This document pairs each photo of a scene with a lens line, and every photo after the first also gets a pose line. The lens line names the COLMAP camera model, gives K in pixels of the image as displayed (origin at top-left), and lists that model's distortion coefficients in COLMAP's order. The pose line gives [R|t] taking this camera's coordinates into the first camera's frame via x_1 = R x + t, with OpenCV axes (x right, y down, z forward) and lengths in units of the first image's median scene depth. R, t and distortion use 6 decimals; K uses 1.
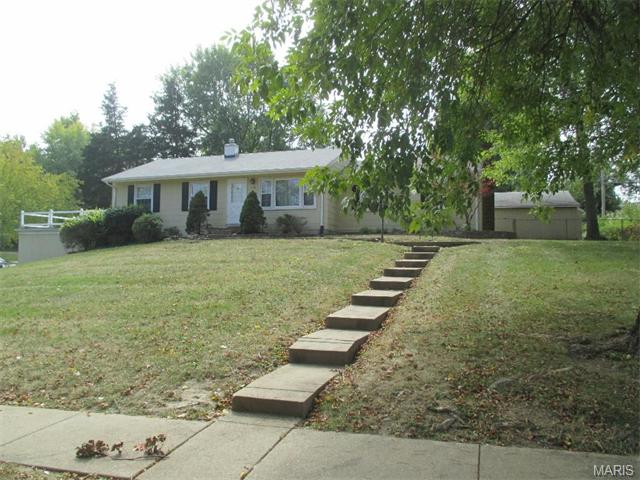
lens RADIAL K [[521.4, 0, 316.4], [0, 521.4, 238.1], [0, 0, 1]] dist [-0.041178, -0.032471]
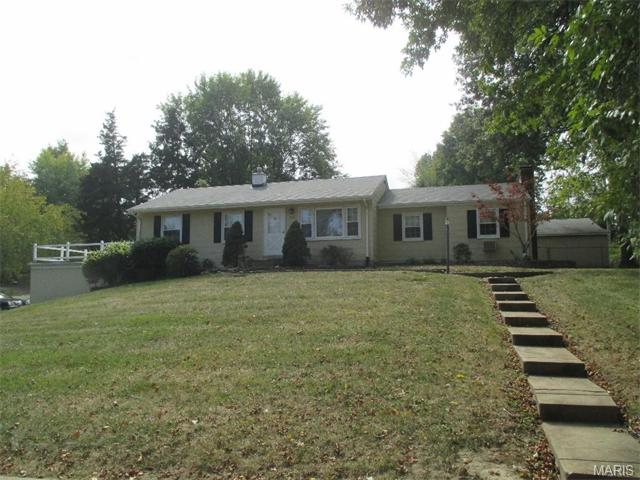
lens RADIAL K [[521.4, 0, 321.7], [0, 521.4, 239.1], [0, 0, 1]] dist [-0.041178, -0.032471]
pose [[0.998569, -0.009143, 0.052684, -0.099843], [0.012067, 0.998388, -0.055456, -0.003048], [-0.052092, 0.056012, 0.997070, 0.037348]]
